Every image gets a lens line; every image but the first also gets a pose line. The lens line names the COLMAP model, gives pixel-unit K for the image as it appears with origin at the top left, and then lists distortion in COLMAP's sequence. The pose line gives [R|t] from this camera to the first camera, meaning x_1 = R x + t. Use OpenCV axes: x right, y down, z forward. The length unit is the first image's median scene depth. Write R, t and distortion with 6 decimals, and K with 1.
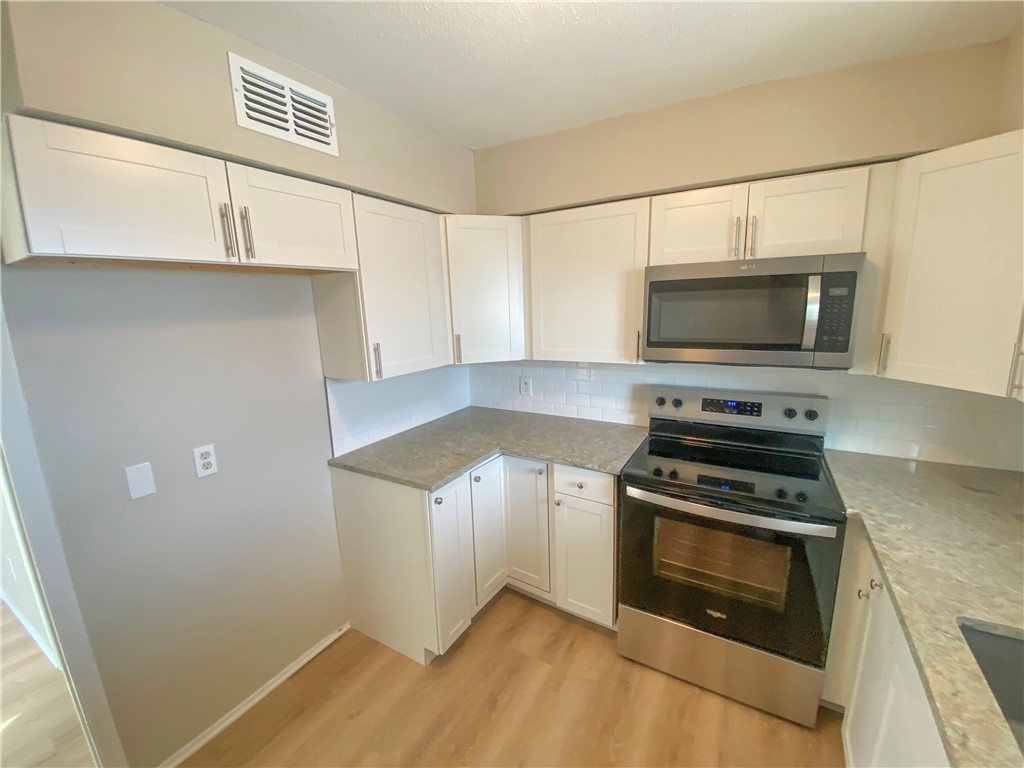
lens RADIAL K [[410.0, 0, 510.0], [0, 410.0, 380.2], [0, 0, 1]] dist [0.000042, -0.009001]
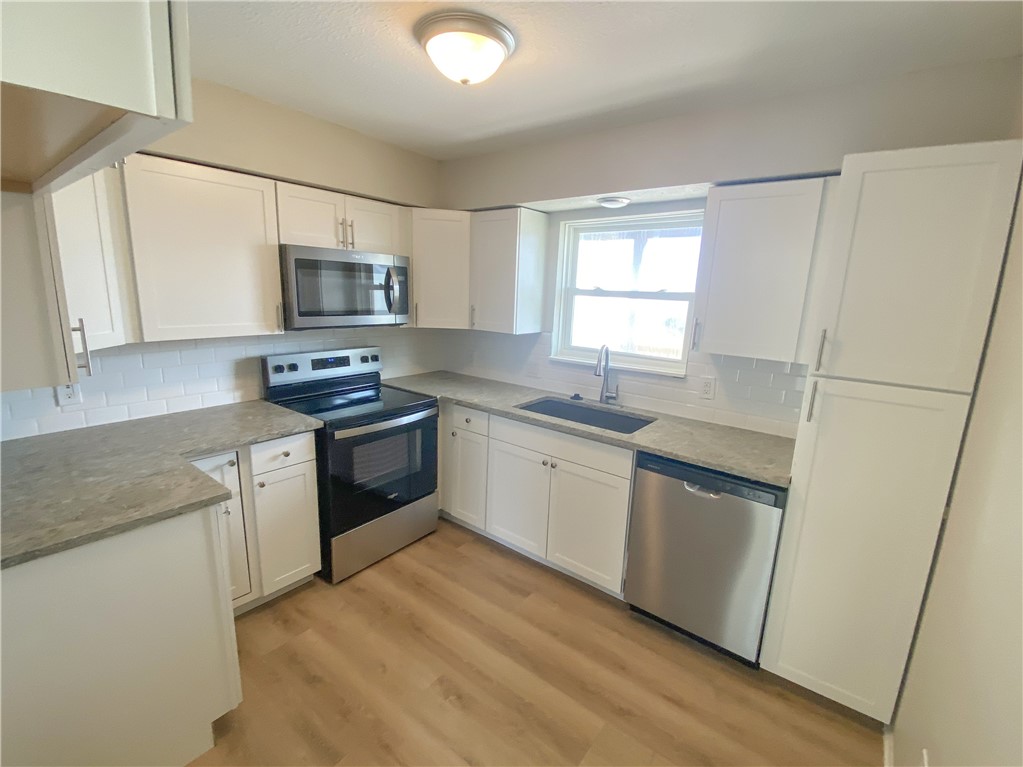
lens RADIAL K [[453.6, 0, 512.6], [0, 453.6, 382.6], [0, 0, 1]] dist [-0.001838, -0.003128]
pose [[0.121742, -0.168945, 0.978078, -0.845566], [0.144083, 0.977978, 0.150994, -0.007137], [-0.982048, 0.122542, 0.143403, 0.259245]]
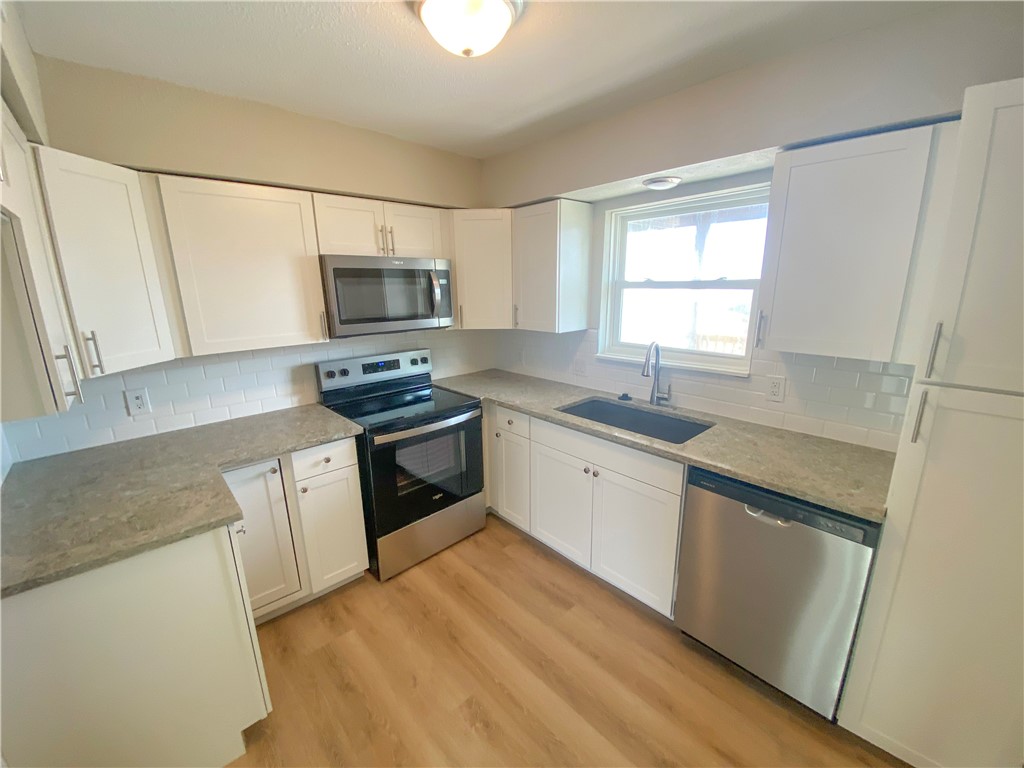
lens RADIAL K [[410.0, 0, 513.9], [0, 410.0, 382.3], [0, 0, 1]] dist [0.000042, -0.009001]
pose [[0.282137, -0.201517, 0.937971, -0.645766], [0.184688, 0.970812, 0.153019, -0.009448], [-0.941429, 0.130059, 0.311120, 0.192230]]
